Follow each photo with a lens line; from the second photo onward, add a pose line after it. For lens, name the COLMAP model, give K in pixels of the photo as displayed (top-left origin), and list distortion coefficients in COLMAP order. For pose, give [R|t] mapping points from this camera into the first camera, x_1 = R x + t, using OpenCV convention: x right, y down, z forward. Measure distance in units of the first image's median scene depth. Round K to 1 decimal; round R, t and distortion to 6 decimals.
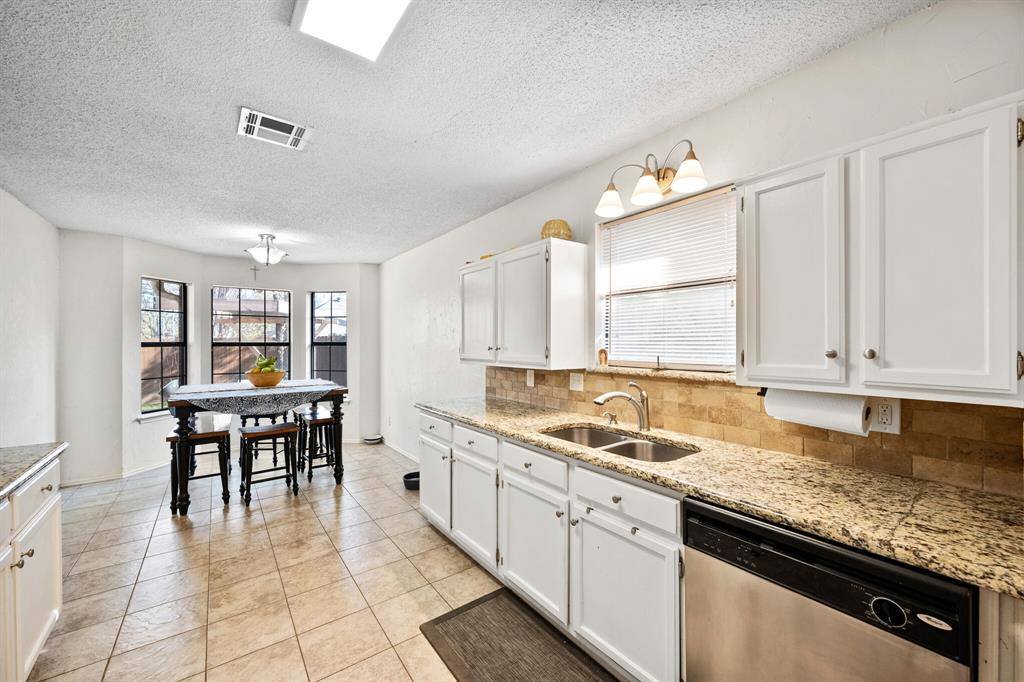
lens RADIAL K [[401.7, 0, 511.5], [0, 401.7, 343.1], [0, 0, 1]] dist [-0.000382, 0.000116]
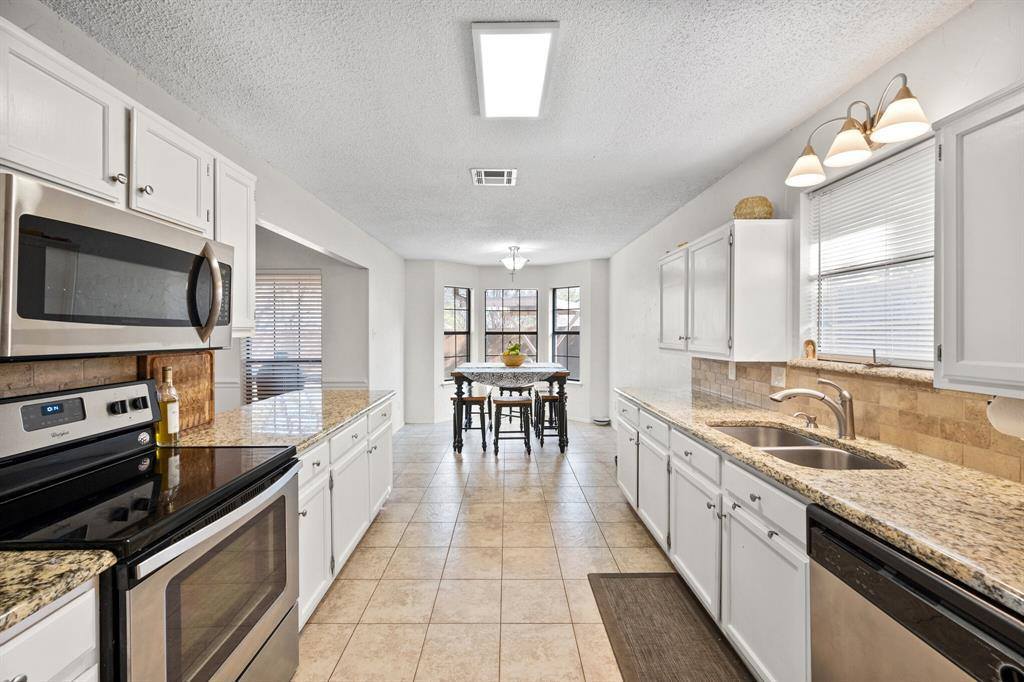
lens RADIAL K [[406.2, 0, 506.4], [0, 406.2, 333.3], [0, 0, 1]] dist [0.001180, 0.000251]
pose [[0.803638, 0.003046, -0.595111, 0.242999], [-0.001700, 0.999995, 0.002823, -0.000626], [0.595116, -0.001257, 0.803639, -0.080424]]
